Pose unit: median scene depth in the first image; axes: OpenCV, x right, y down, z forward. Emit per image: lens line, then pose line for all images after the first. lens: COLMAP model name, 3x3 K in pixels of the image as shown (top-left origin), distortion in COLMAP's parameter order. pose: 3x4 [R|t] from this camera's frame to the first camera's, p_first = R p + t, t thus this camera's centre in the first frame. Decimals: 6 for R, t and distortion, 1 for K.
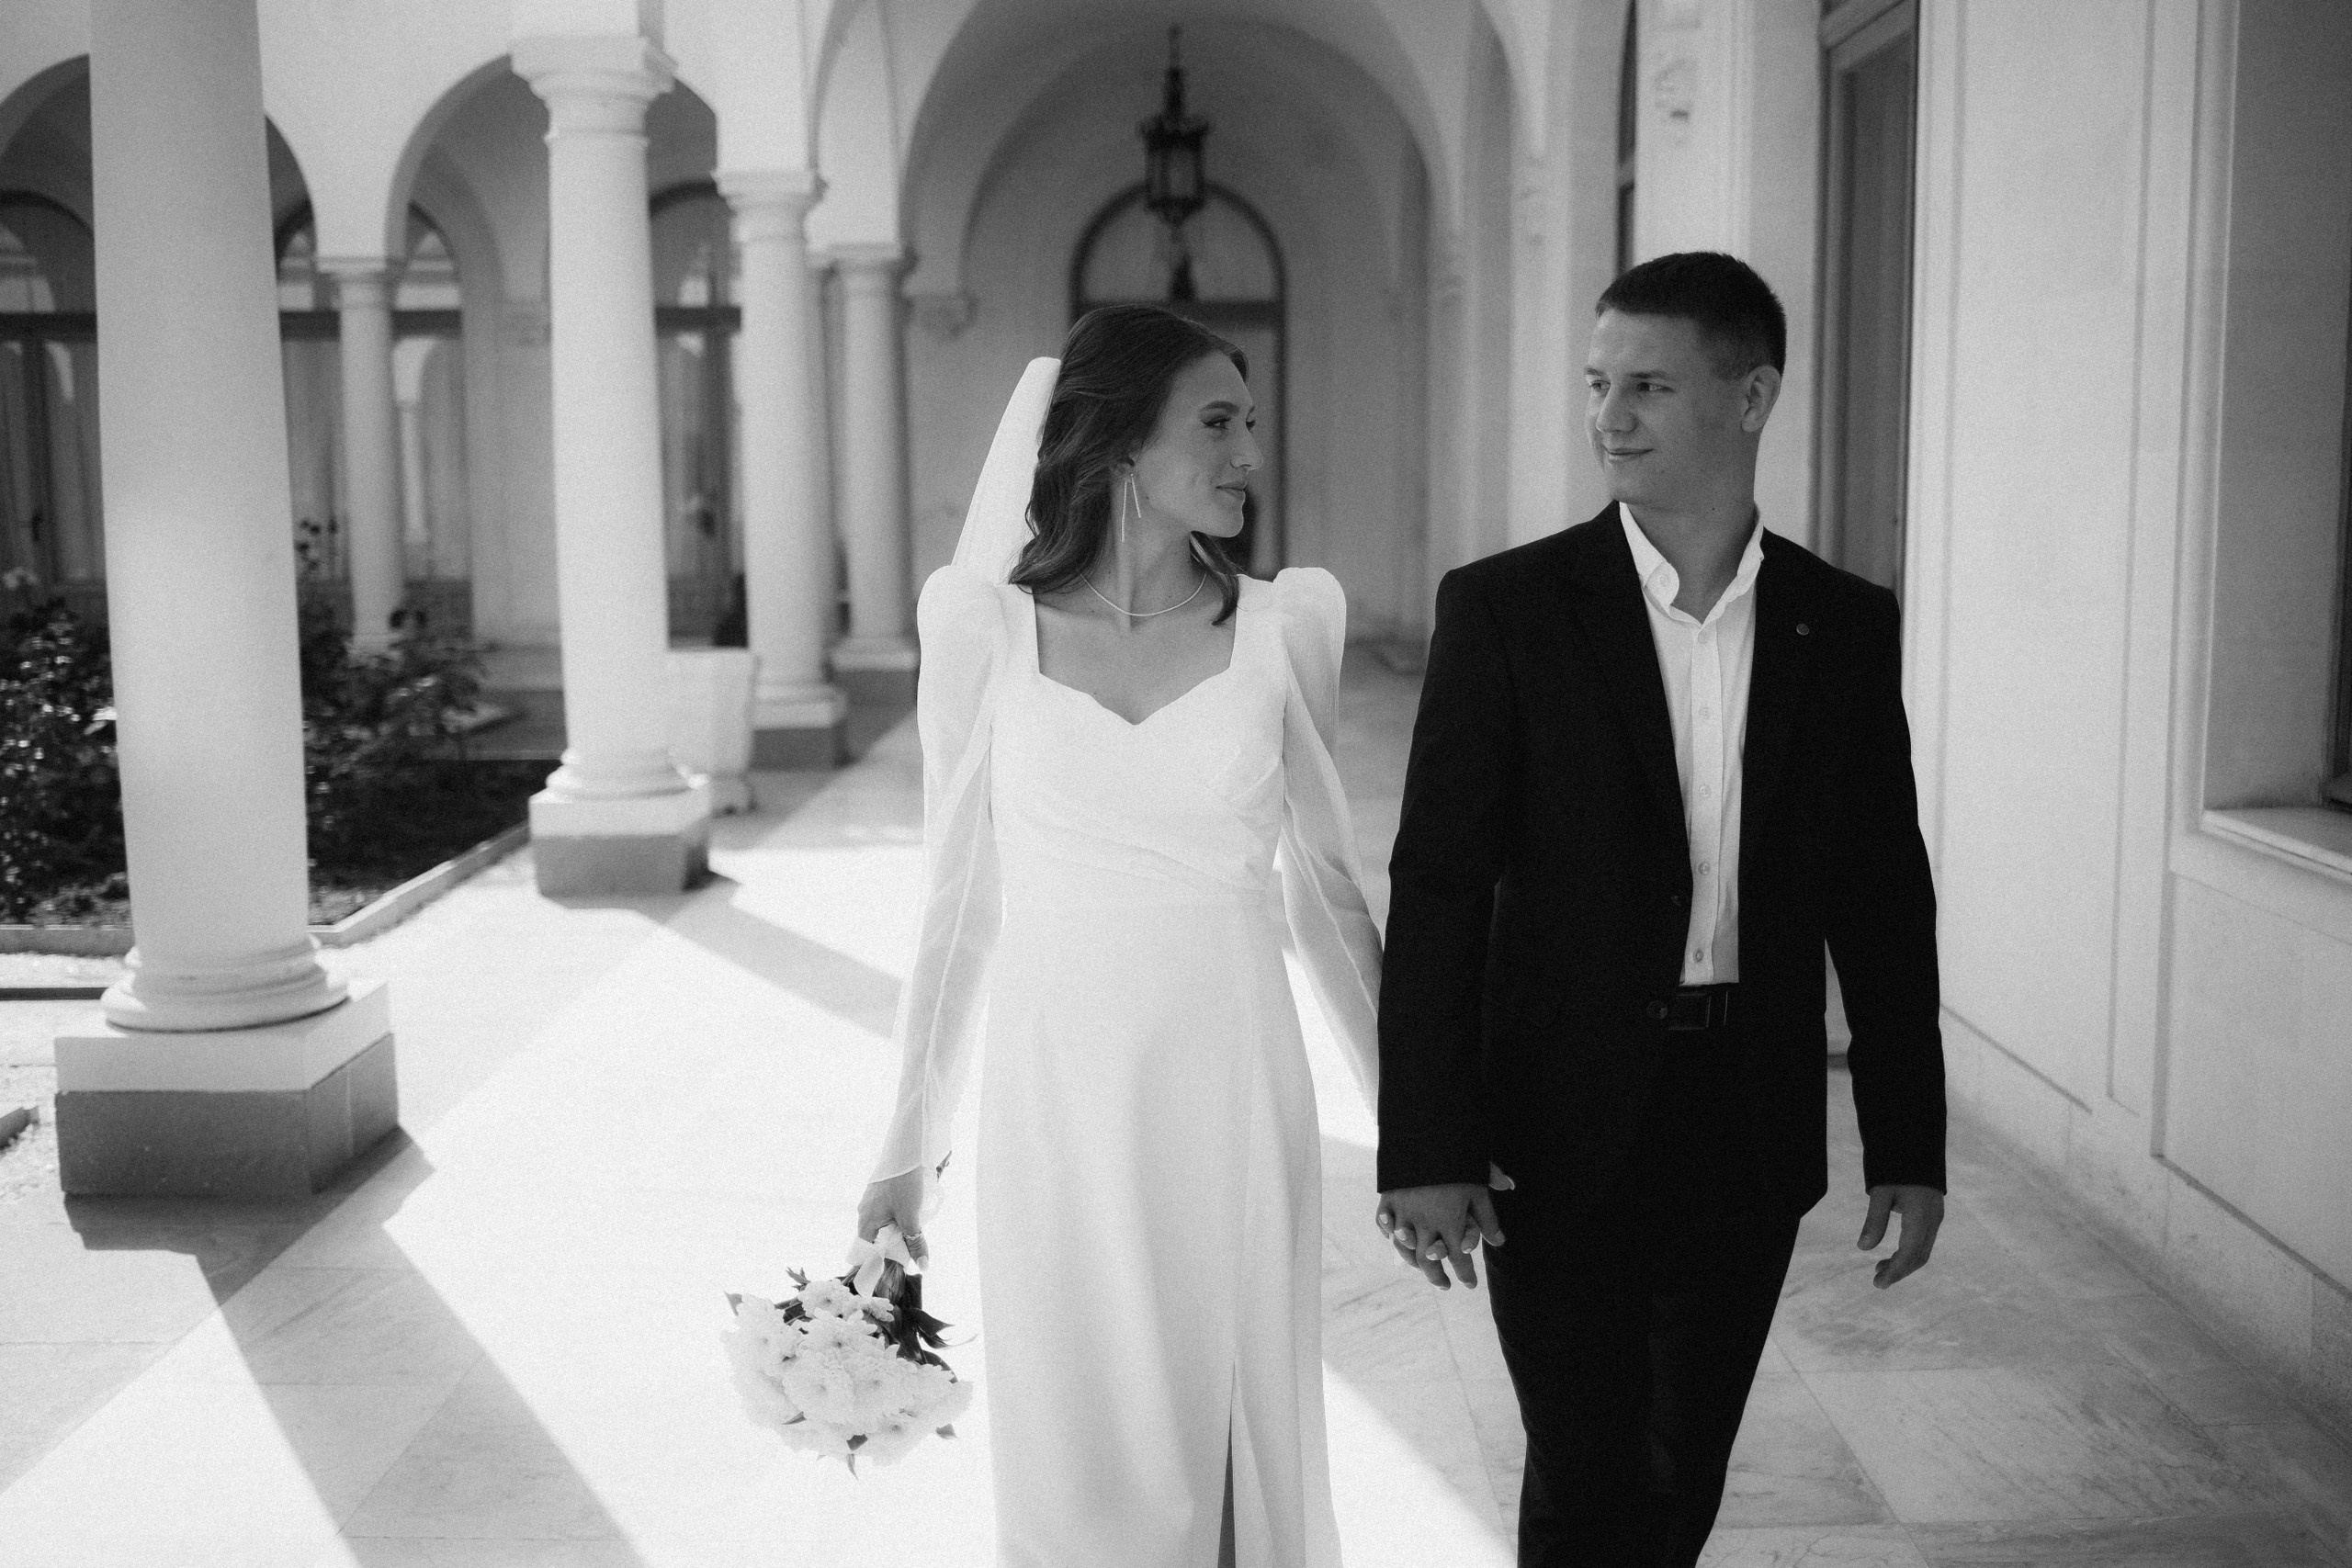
lens RADIAL K [[2212.8, 0, 1177.5], [0, 2212.8, 780.1], [0, 0, 1]] dist [-0.013831, 0.000000]
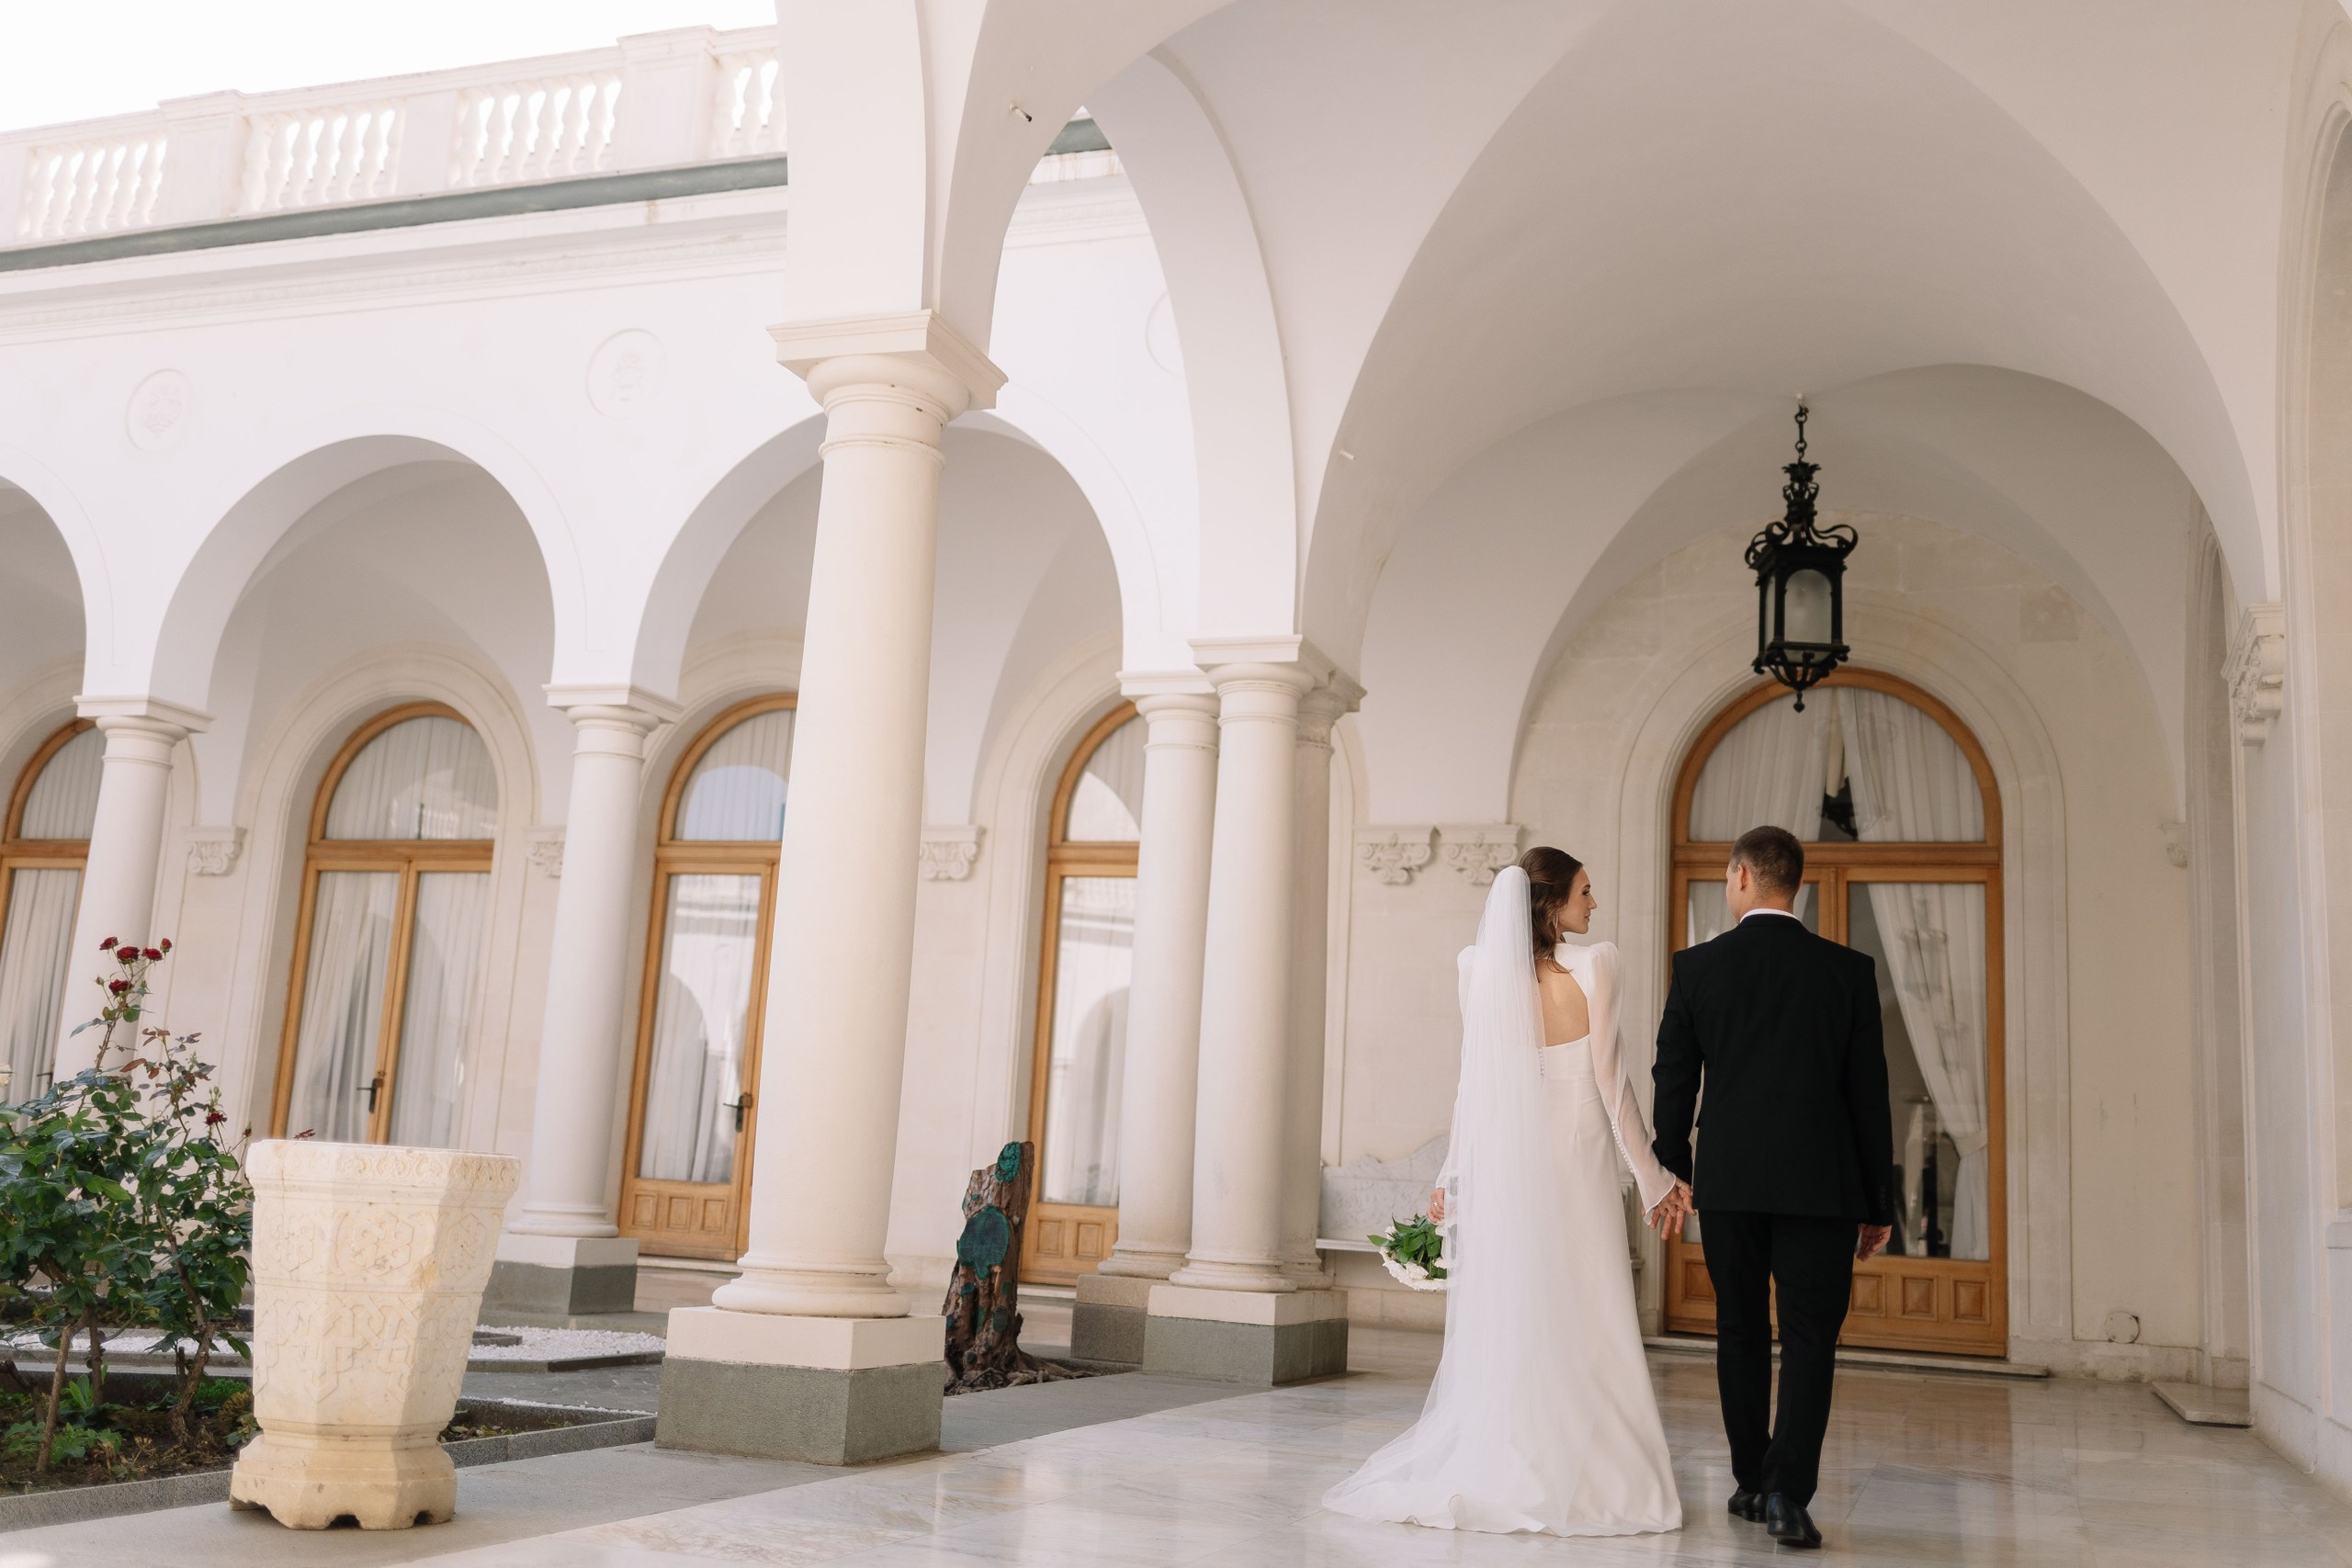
lens RADIAL K [[2212.8, 0, 1175.9], [0, 2212.8, 789.8], [0, 0, 1]] dist [-0.013831, 0.000000]
pose [[0.939669, -0.001533, -0.342083, 0.048799], [-0.109231, 0.946297, -0.304288, -0.004939], [0.324178, 0.323296, 0.889038, 0.372028]]
